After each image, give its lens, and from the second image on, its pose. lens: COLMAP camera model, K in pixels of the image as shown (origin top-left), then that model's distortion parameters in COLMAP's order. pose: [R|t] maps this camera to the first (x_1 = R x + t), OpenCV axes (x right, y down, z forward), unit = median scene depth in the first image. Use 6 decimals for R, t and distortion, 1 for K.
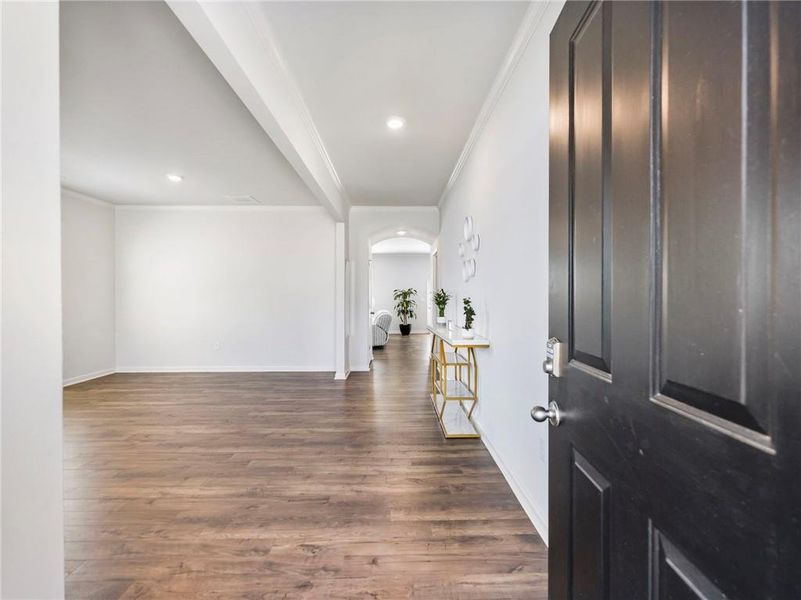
lens RADIAL K [[375.6, 0, 400.5], [0, 375.6, 300.0], [0, 0, 1]] dist [-0.000667, 0.000052]
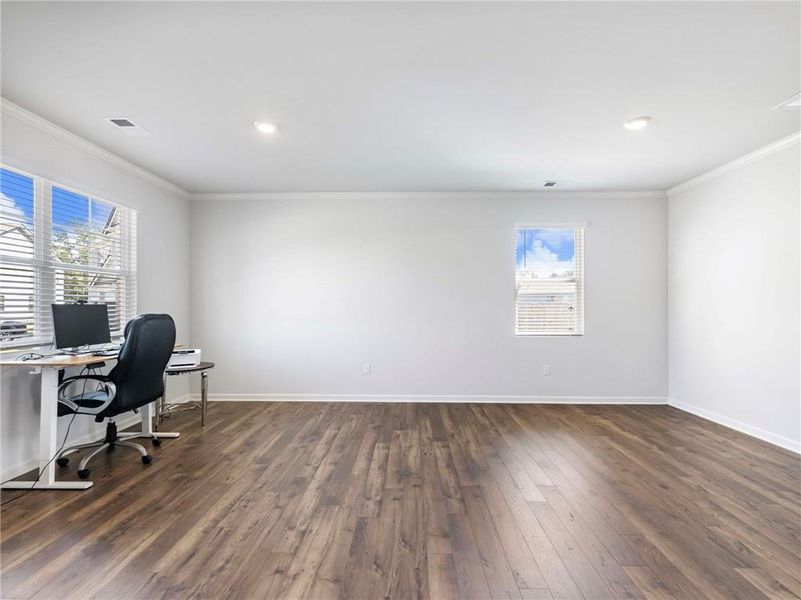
lens RADIAL K [[375.6, 0, 400.5], [0, 375.6, 300.0], [0, 0, 1]] dist [-0.000667, 0.000052]
pose [[-0.035329, -0.009911, -0.999327, 0.085923], [-0.010214, 0.999902, -0.009556, -0.021041], [0.999324, 0.009869, -0.035426, 0.897950]]
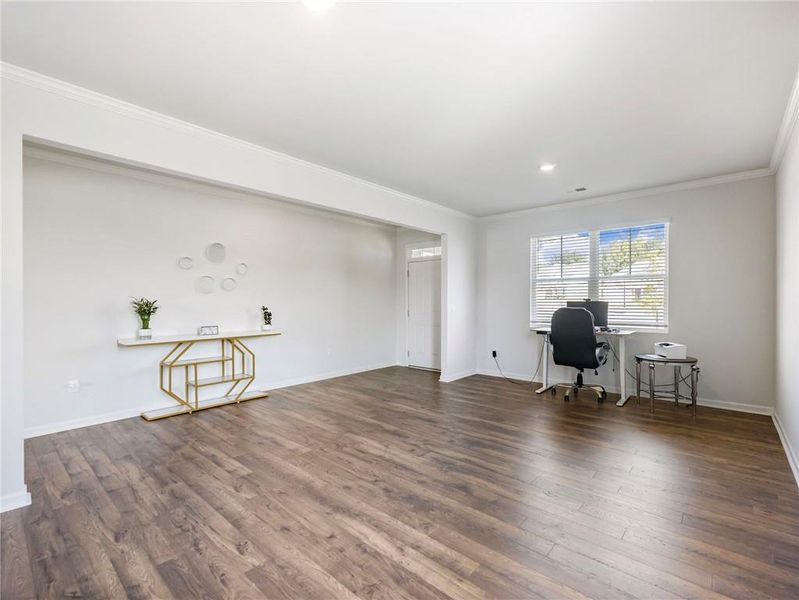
lens RADIAL K [[374.7, 0, 399.5], [0, 374.7, 300.0], [0, 0, 1]] dist [-0.000667, 0.000052]
pose [[-0.737288, 0.004718, 0.675562, -1.354638], [0.008829, 0.999958, 0.002652, -0.032104], [-0.675520, 0.007920, -0.737299, 1.795939]]
